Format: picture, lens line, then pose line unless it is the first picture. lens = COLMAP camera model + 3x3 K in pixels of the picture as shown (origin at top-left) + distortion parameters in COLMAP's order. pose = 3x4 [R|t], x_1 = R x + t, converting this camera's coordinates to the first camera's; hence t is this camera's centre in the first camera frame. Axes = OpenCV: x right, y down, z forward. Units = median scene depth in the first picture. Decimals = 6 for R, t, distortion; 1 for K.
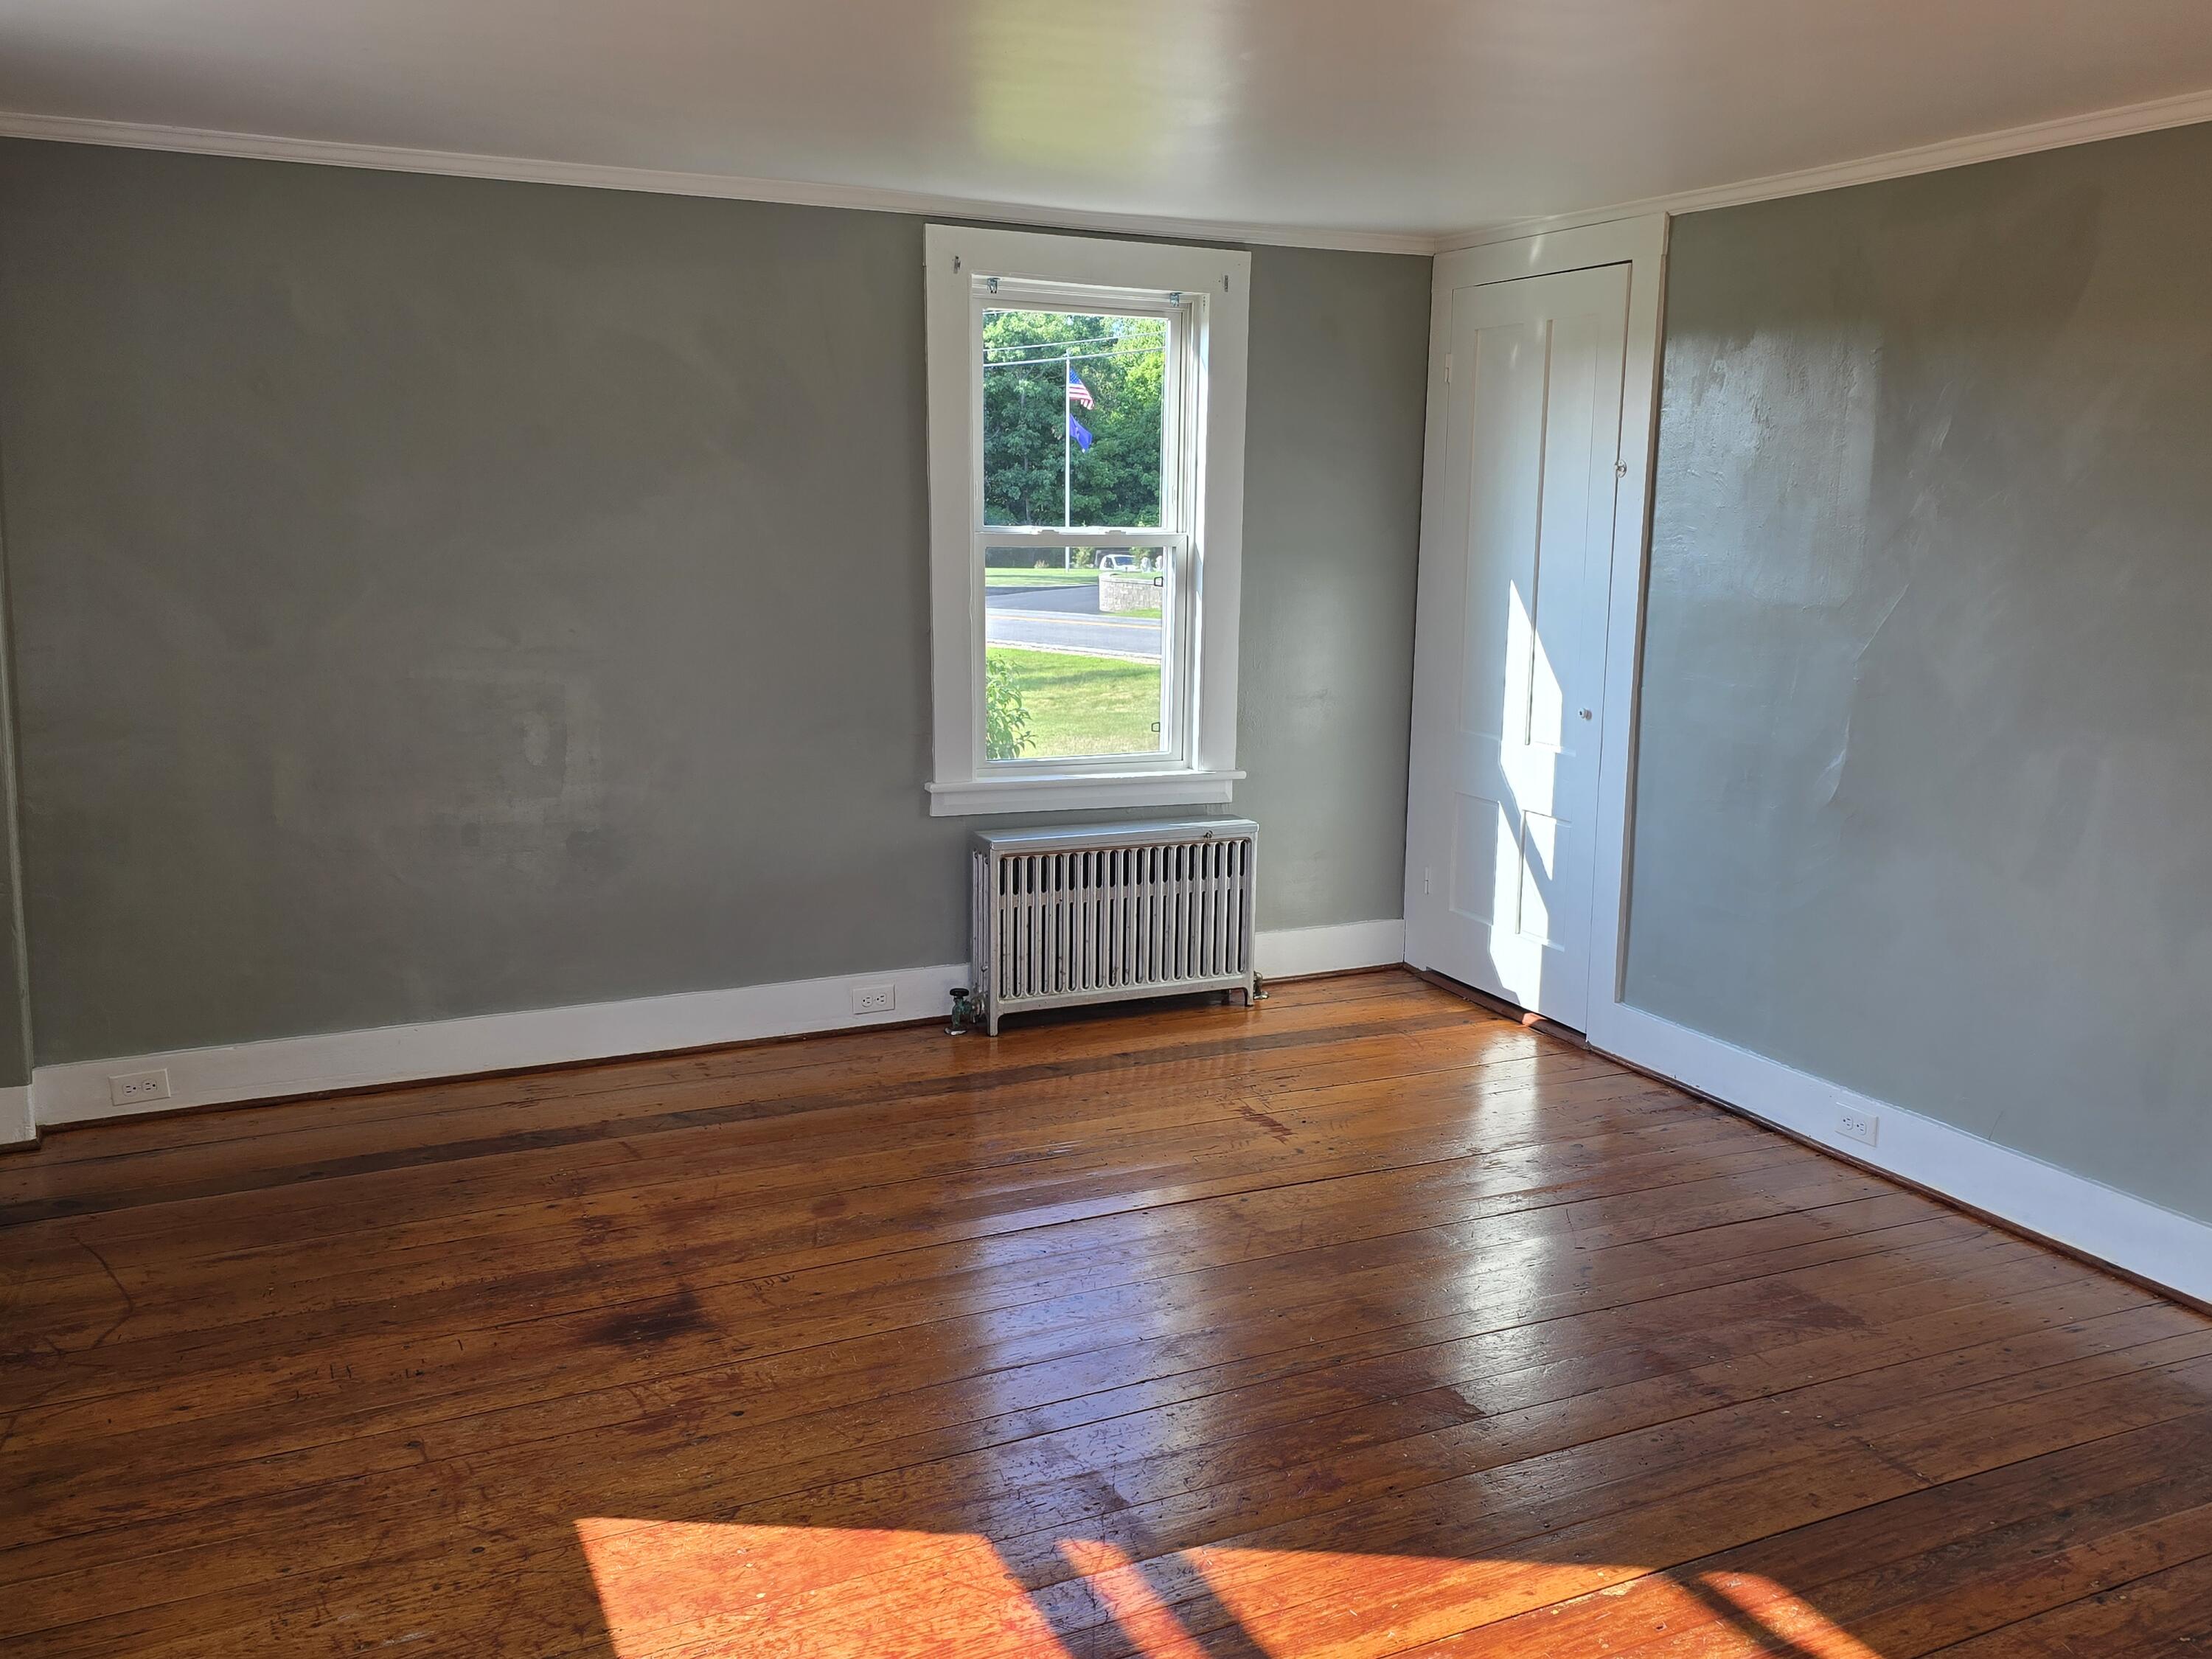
lens RADIAL K [[1899.0, 0, 1132.7], [0, 1899.0, 832.2], [0, 0, 1]] dist [0.073415, -0.093844]
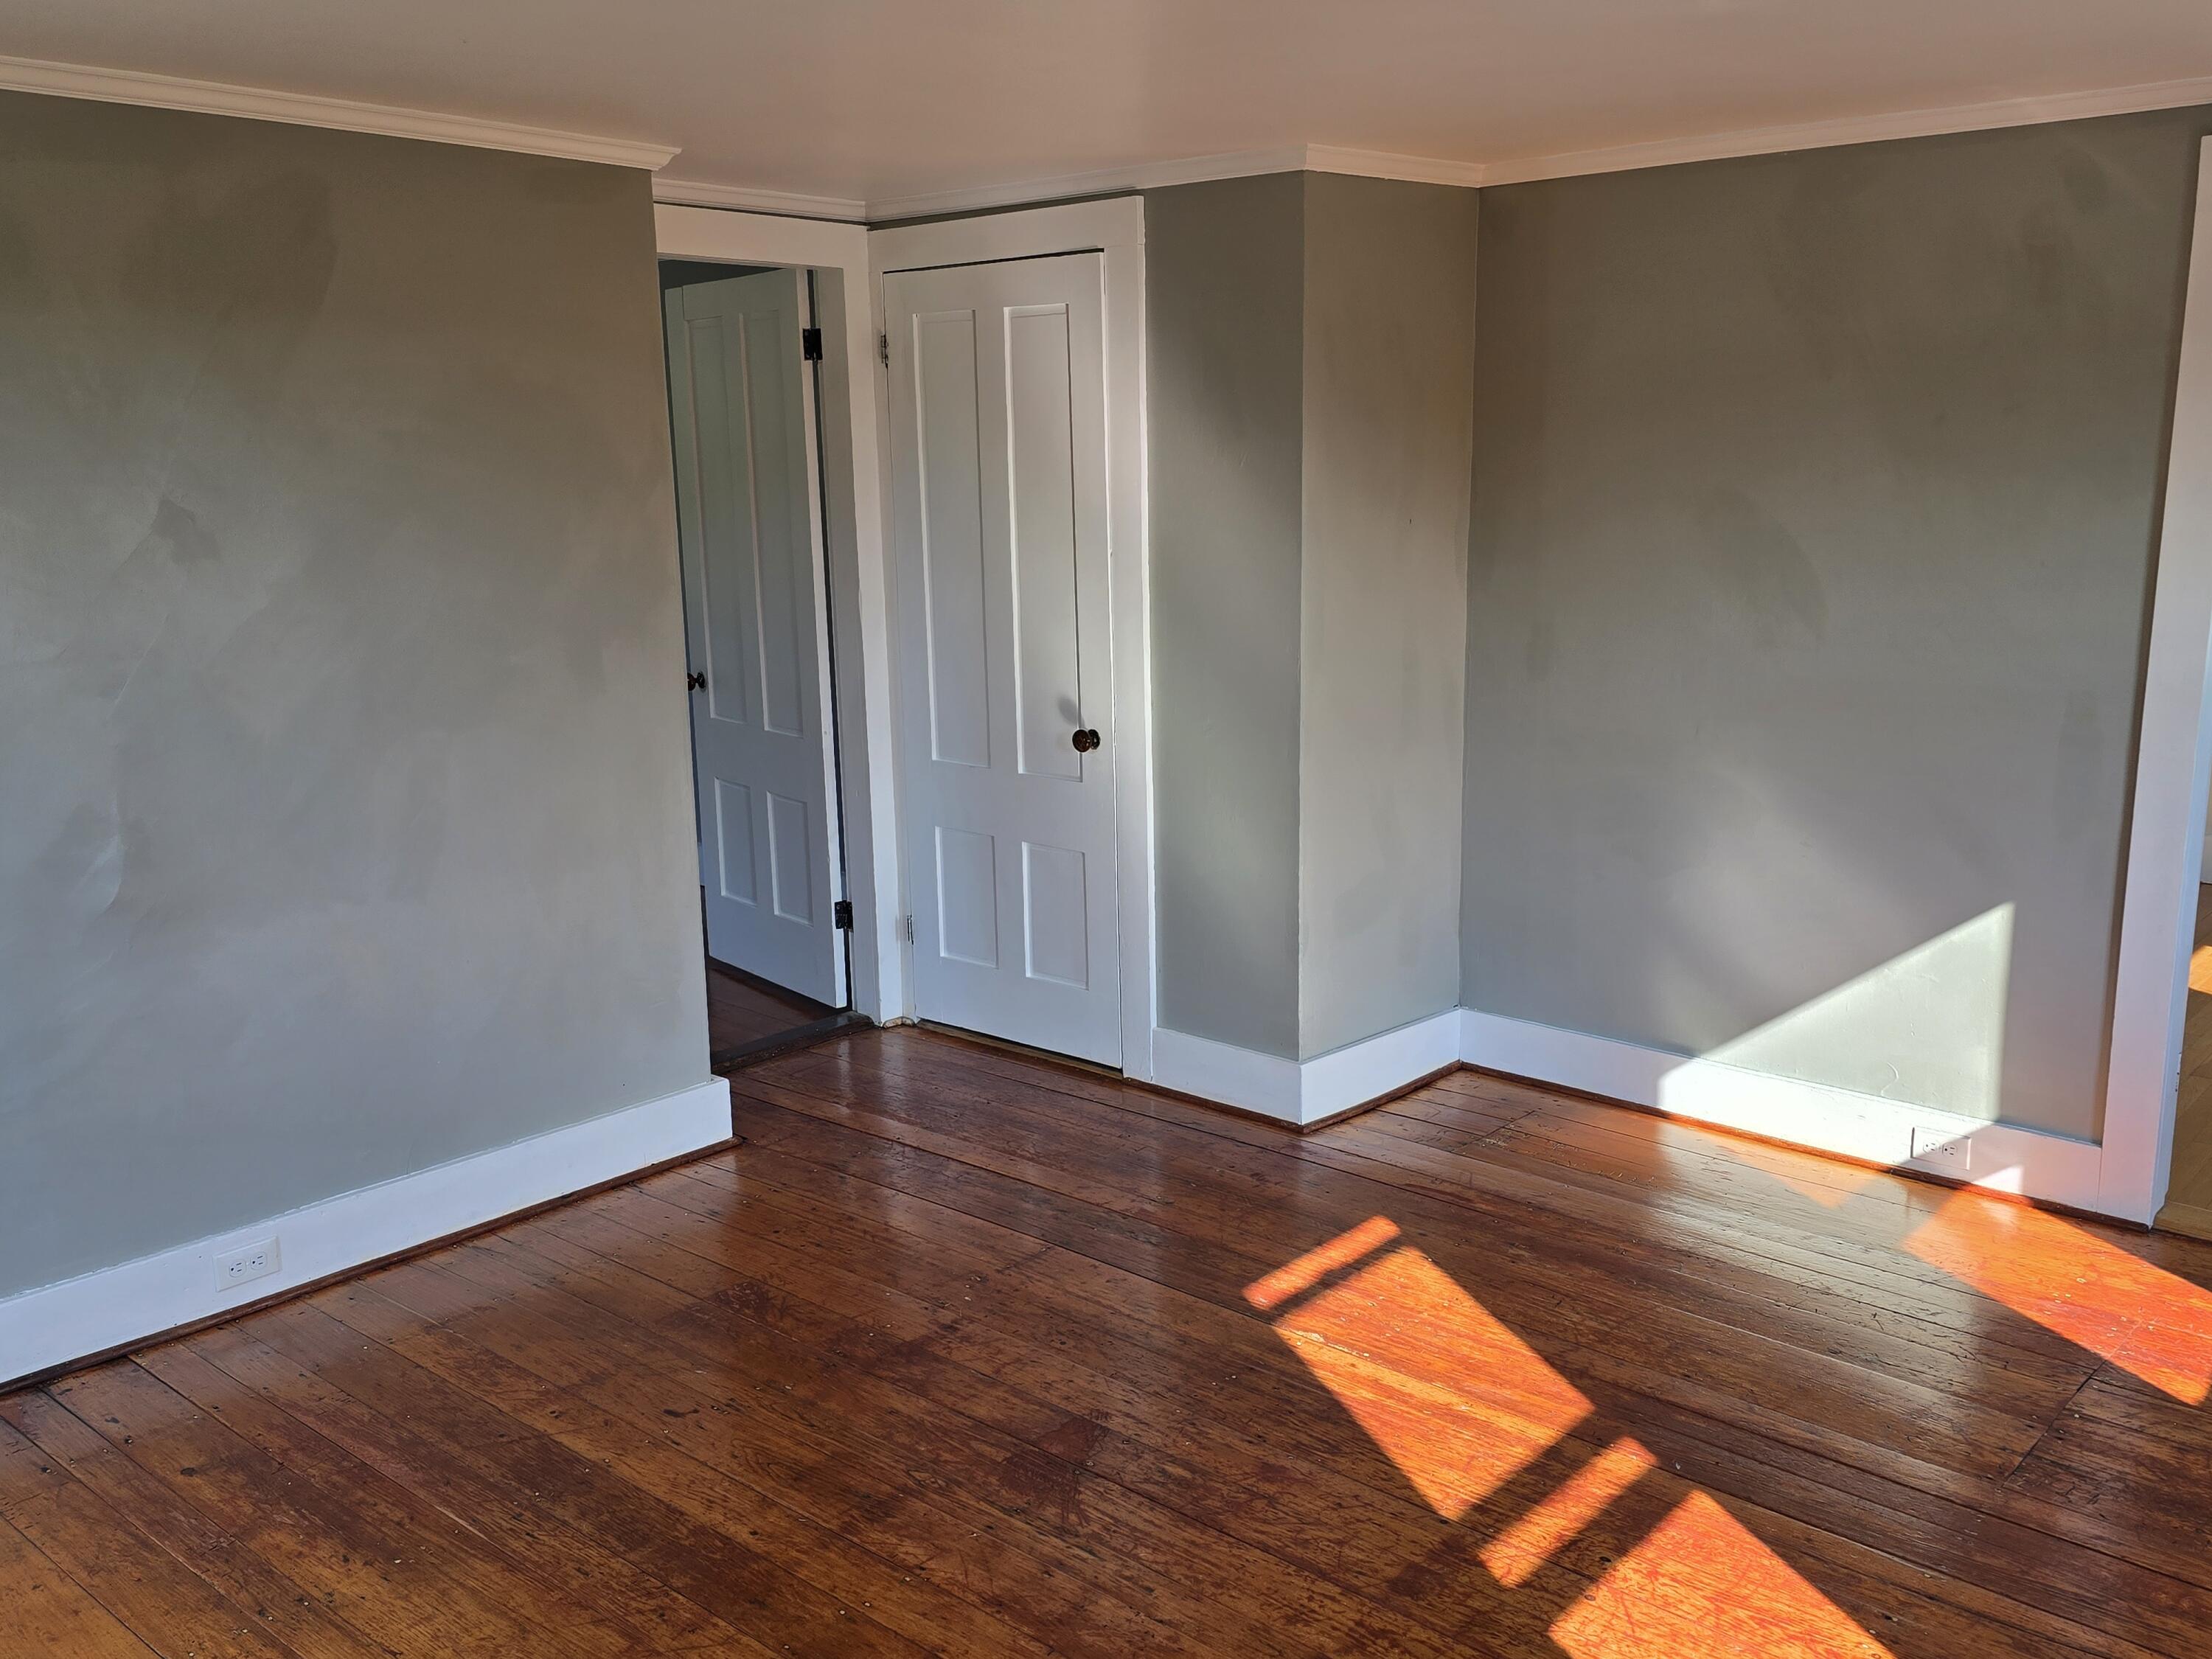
lens RADIAL K [[1899.0, 0, 1132.7], [0, 1899.0, 832.2], [0, 0, 1]] dist [0.073415, -0.093844]
pose [[-0.399229, -0.190441, 0.896855, -0.553098], [0.168874, 0.946180, 0.276088, -0.215612], [-0.901165, 0.261677, -0.345583, 1.013556]]
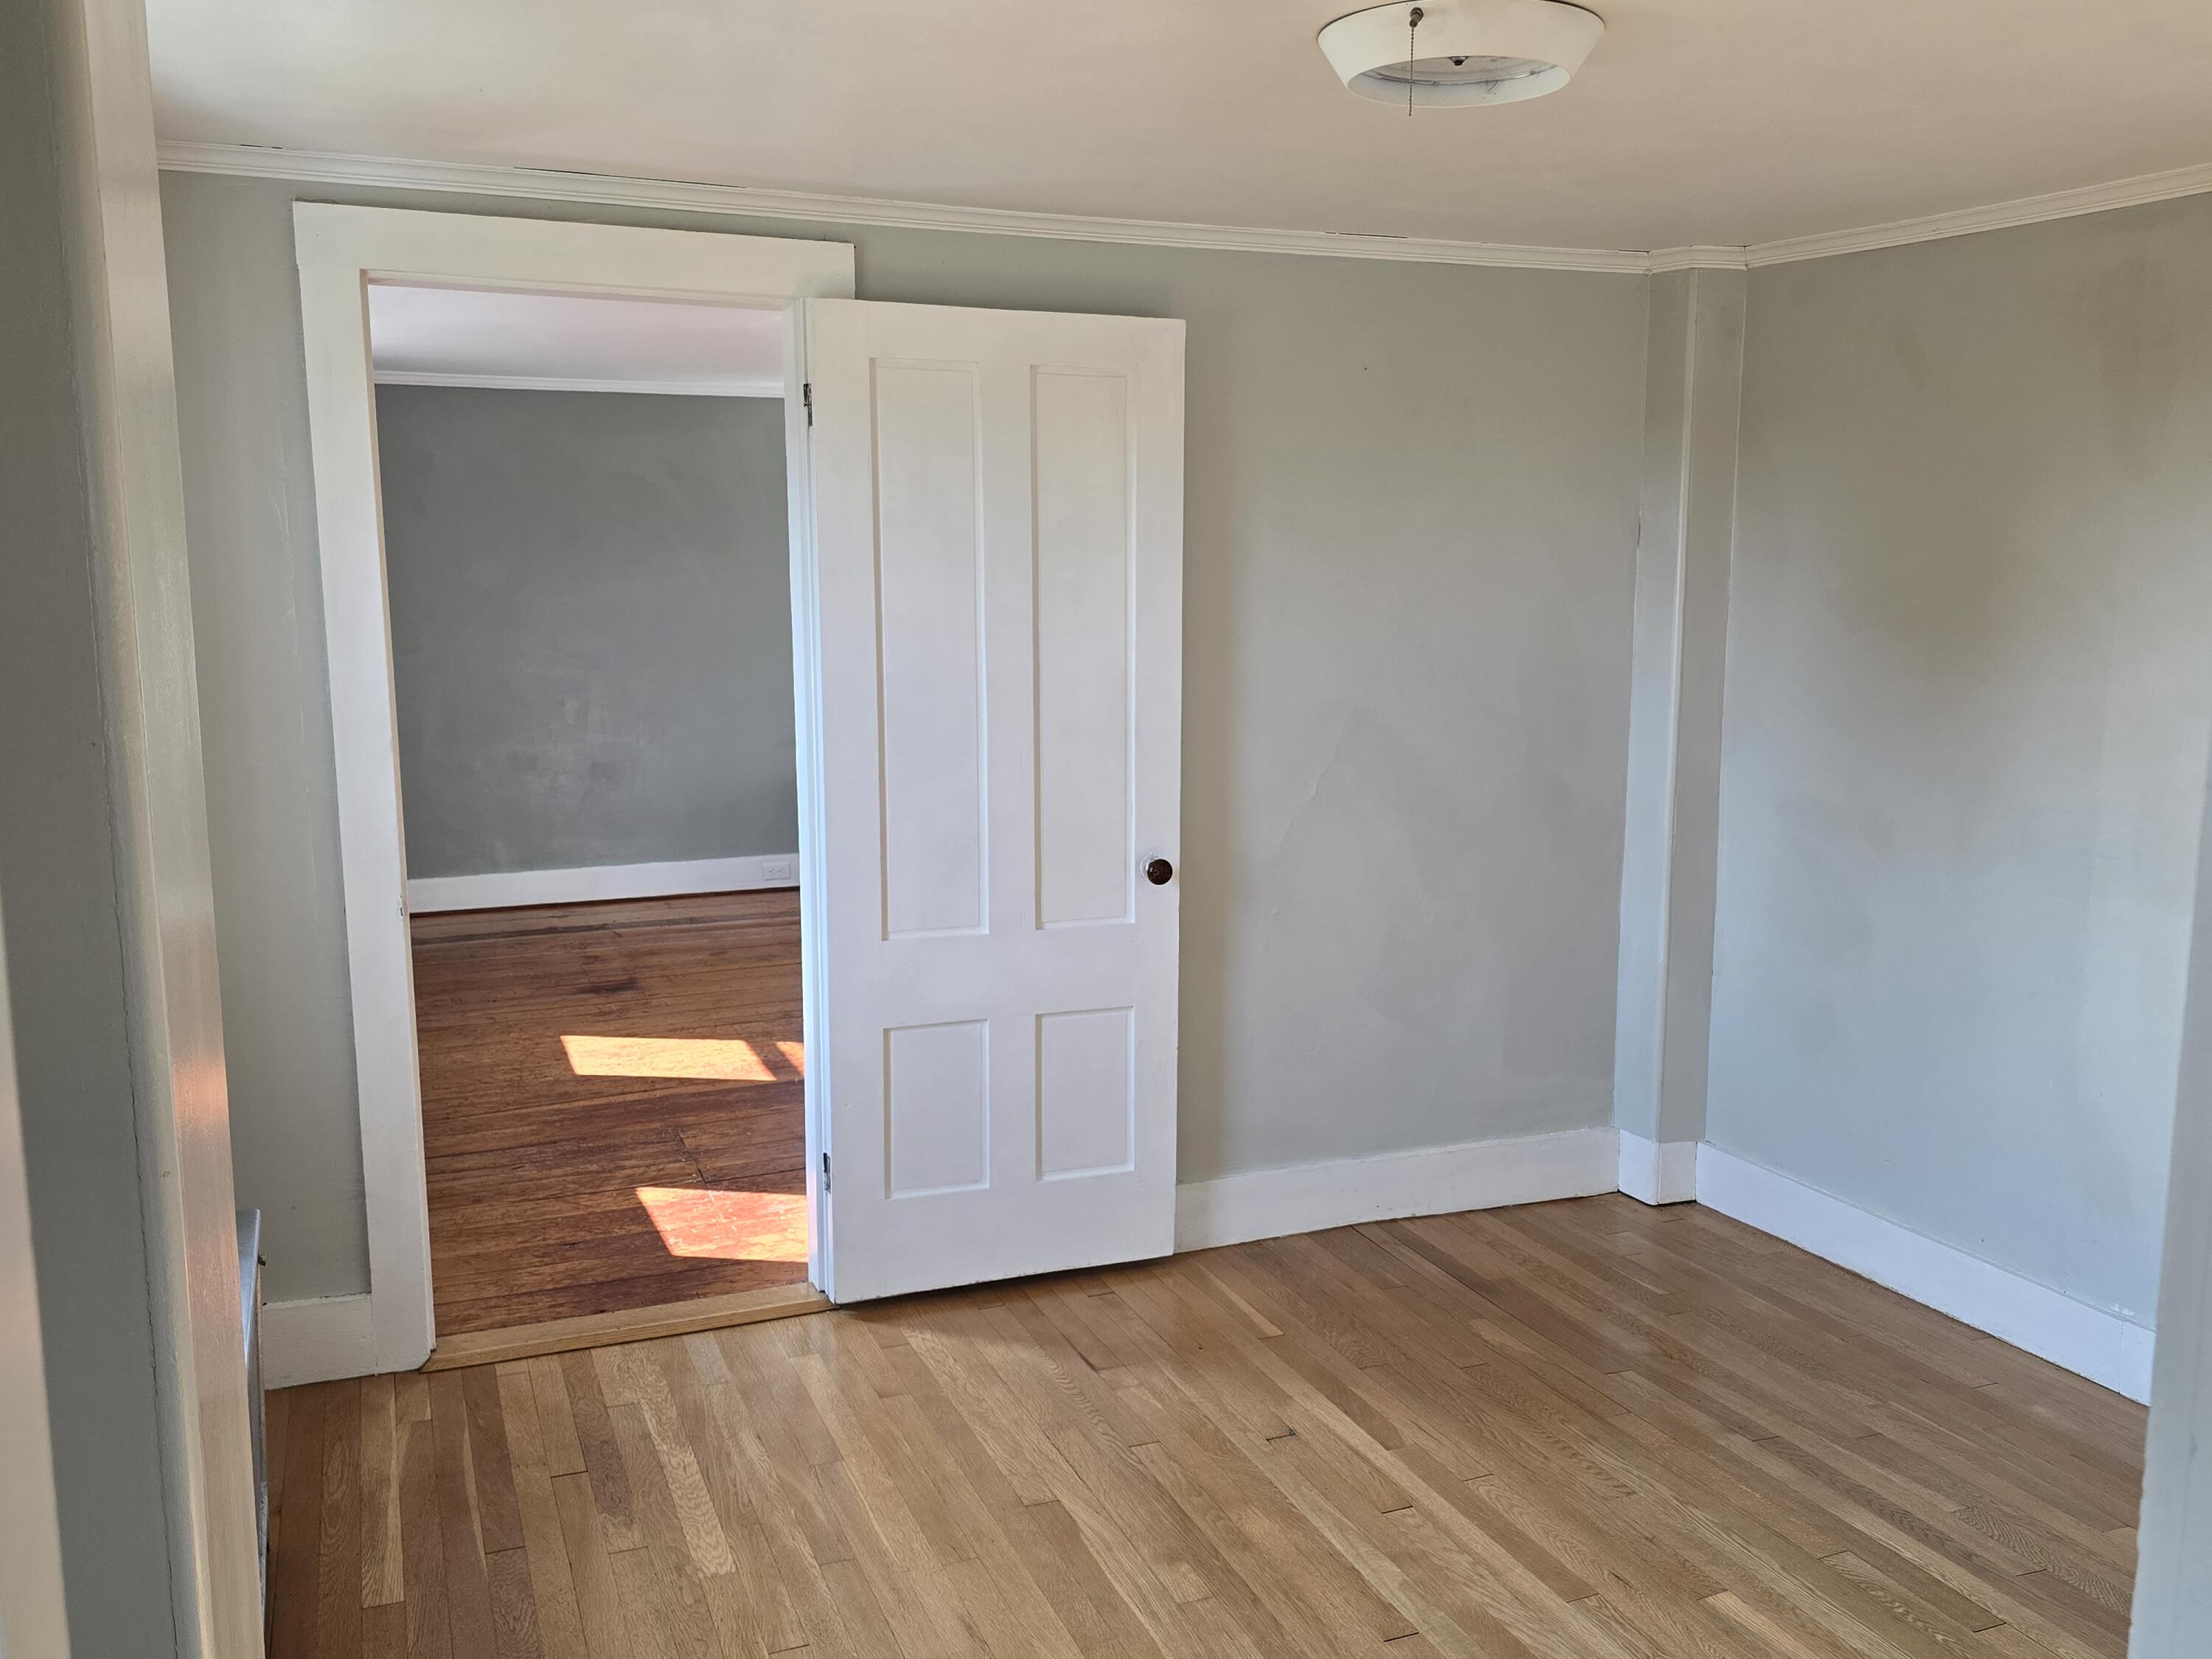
lens RADIAL K [[1899.0, 0, 1132.7], [0, 1899.0, 832.2], [0, 0, 1]] dist [0.073415, -0.093844]
pose [[0.998604, -0.004279, -0.052650, 0.349410], [0.003108, 0.999747, -0.022299, 0.127583], [0.052732, 0.022104, 0.998364, -0.843168]]
